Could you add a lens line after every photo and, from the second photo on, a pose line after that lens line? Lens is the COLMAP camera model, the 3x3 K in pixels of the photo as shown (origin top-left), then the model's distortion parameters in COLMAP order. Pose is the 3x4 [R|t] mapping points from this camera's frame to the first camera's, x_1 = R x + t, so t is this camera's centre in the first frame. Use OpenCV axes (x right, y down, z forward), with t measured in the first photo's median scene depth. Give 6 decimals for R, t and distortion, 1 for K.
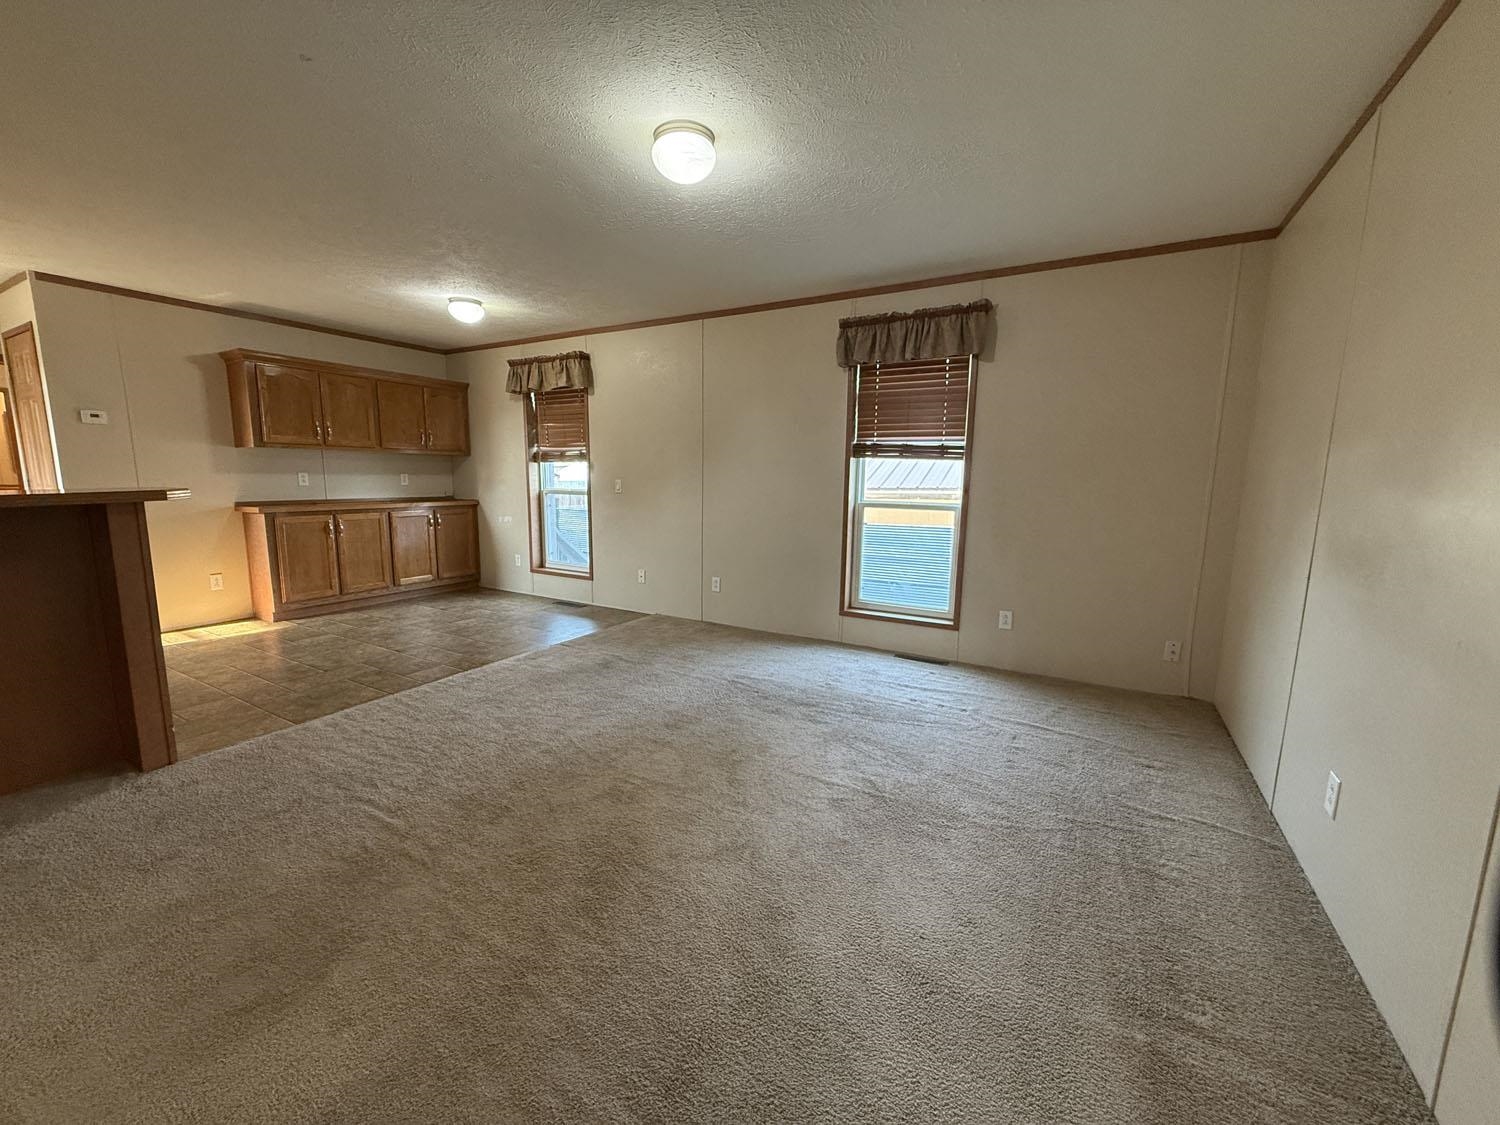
lens RADIAL K [[594.6, 0, 747.3], [0, 594.6, 562.8], [0, 0, 1]] dist [-0.001090, 0.000316]
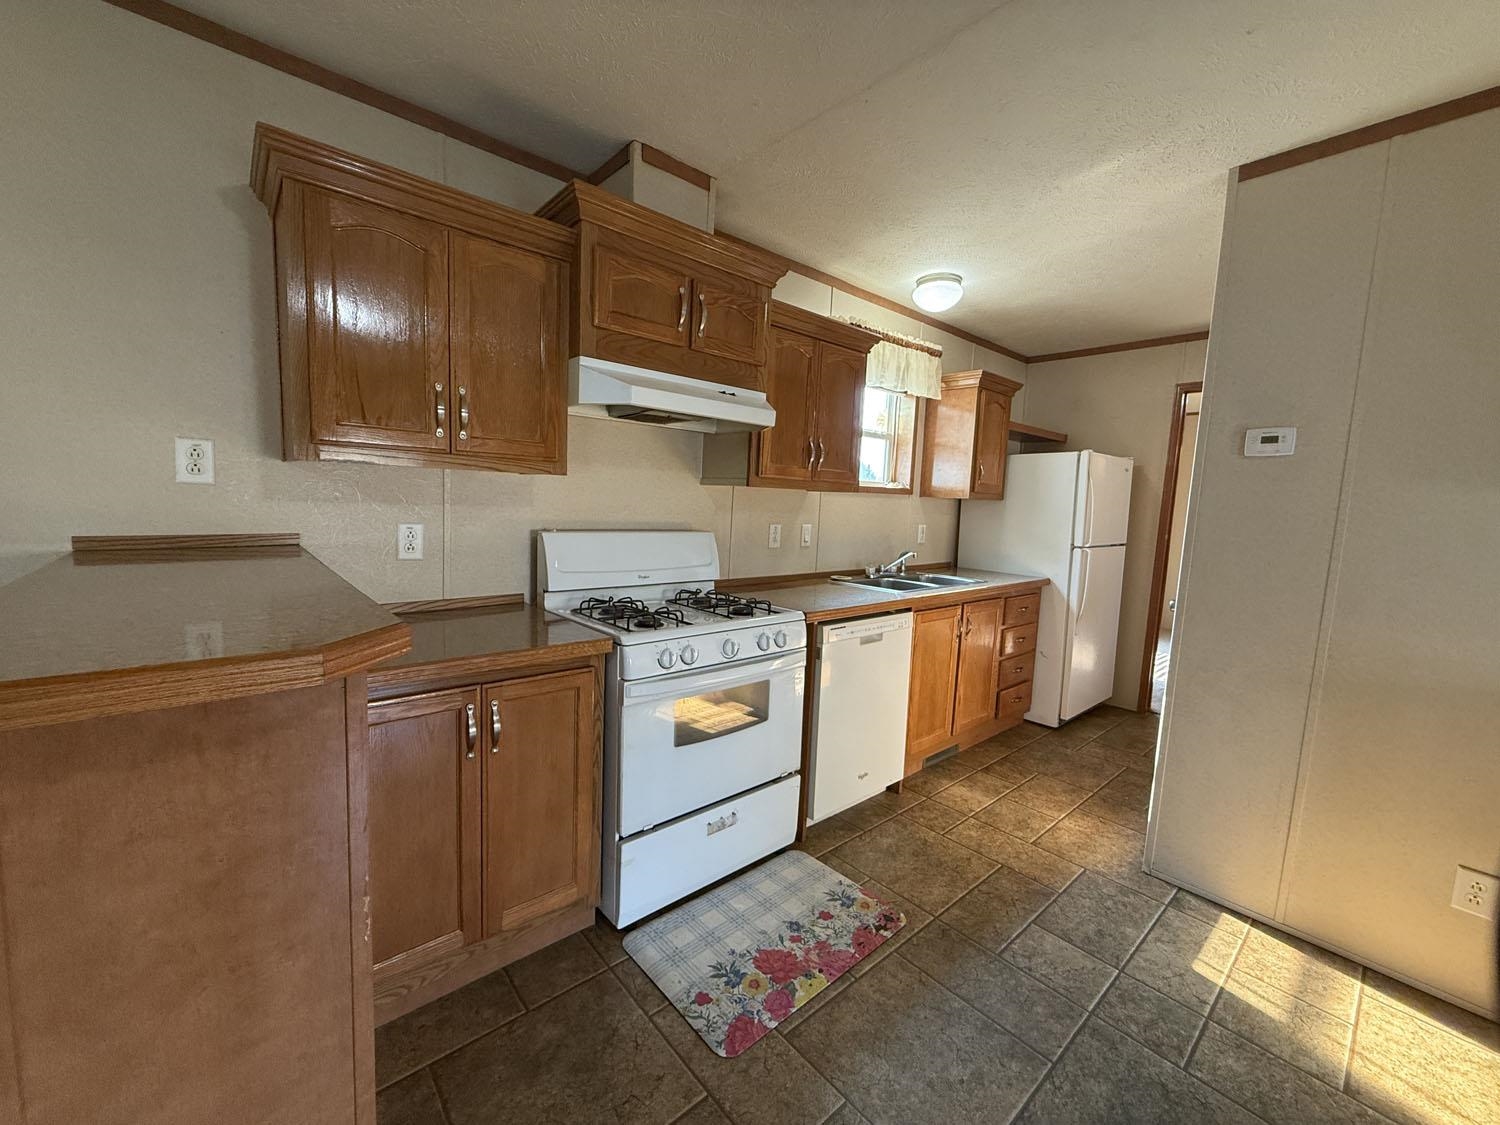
lens RADIAL K [[594.6, 0, 746.0], [0, 594.6, 561.2], [0, 0, 1]] dist [-0.001090, 0.000316]
pose [[-0.330292, 0.074846, -0.940907, -0.394142], [-0.183954, 0.972632, 0.141944, -0.110712], [0.925780, 0.219966, -0.307485, 0.595482]]
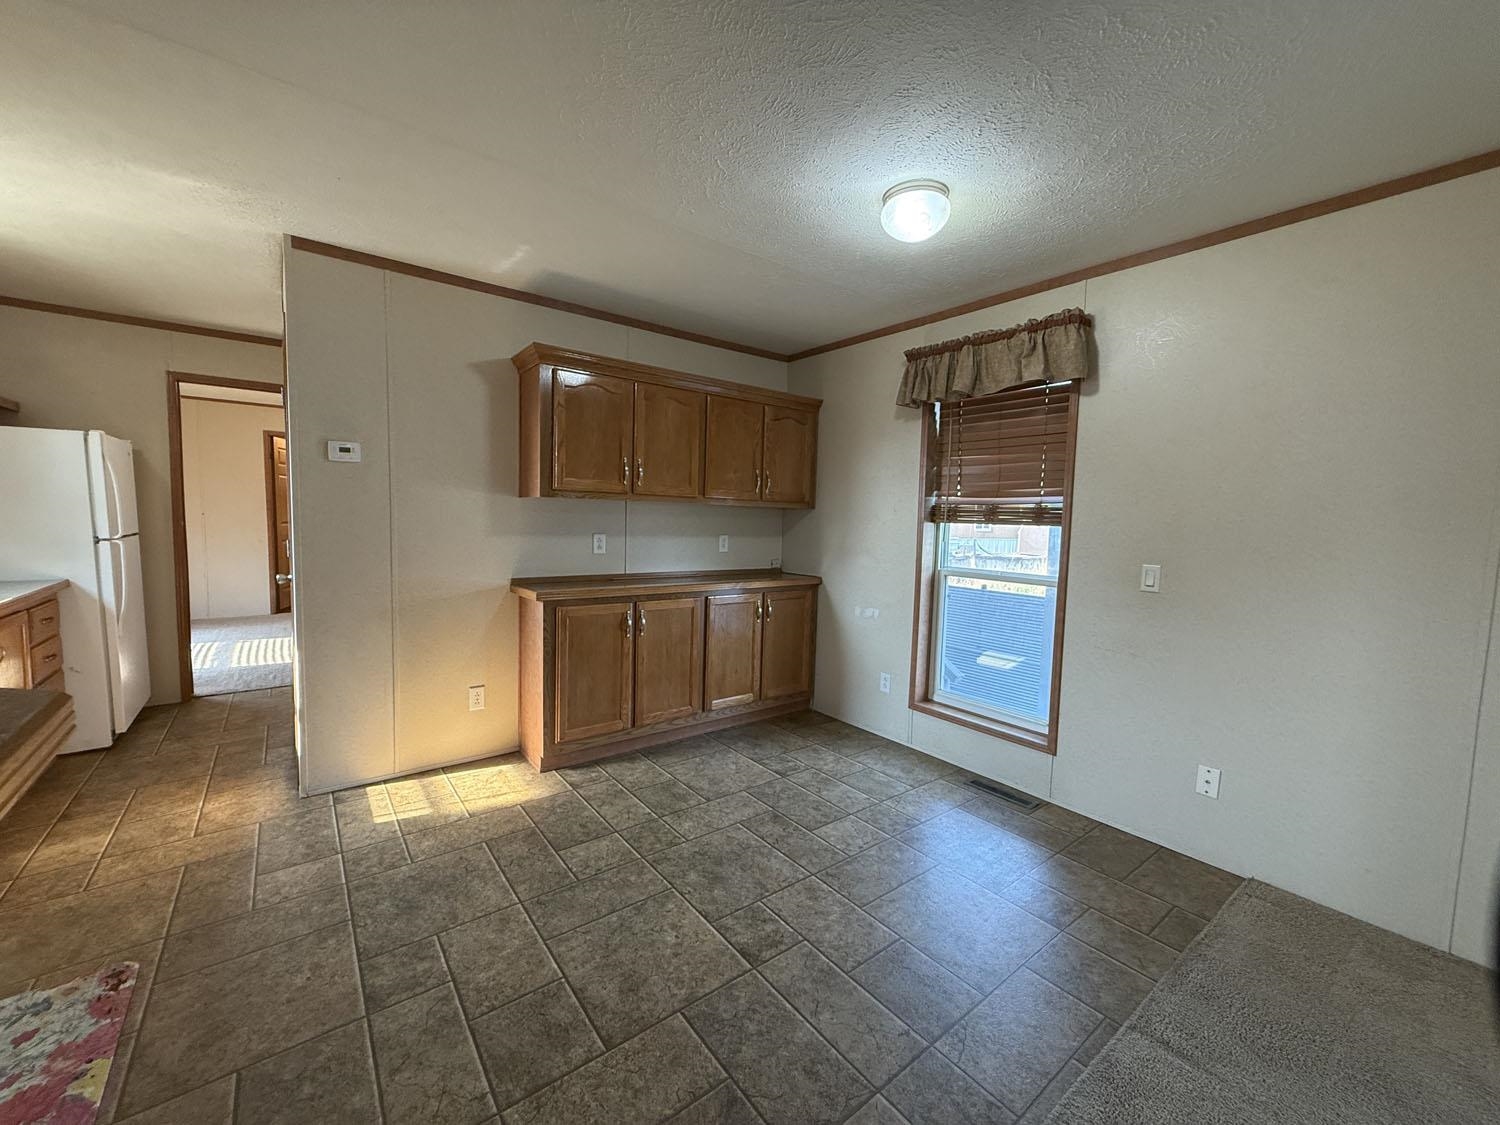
lens RADIAL K [[594.6, 0, 750.2], [0, 594.6, 560.8], [0, 0, 1]] dist [-0.001090, 0.000316]
pose [[0.926962, 0.040875, -0.372921, -0.328551], [-0.070958, 0.995207, -0.067295, -0.086031], [0.368383, 0.088841, 0.925420, 0.430902]]
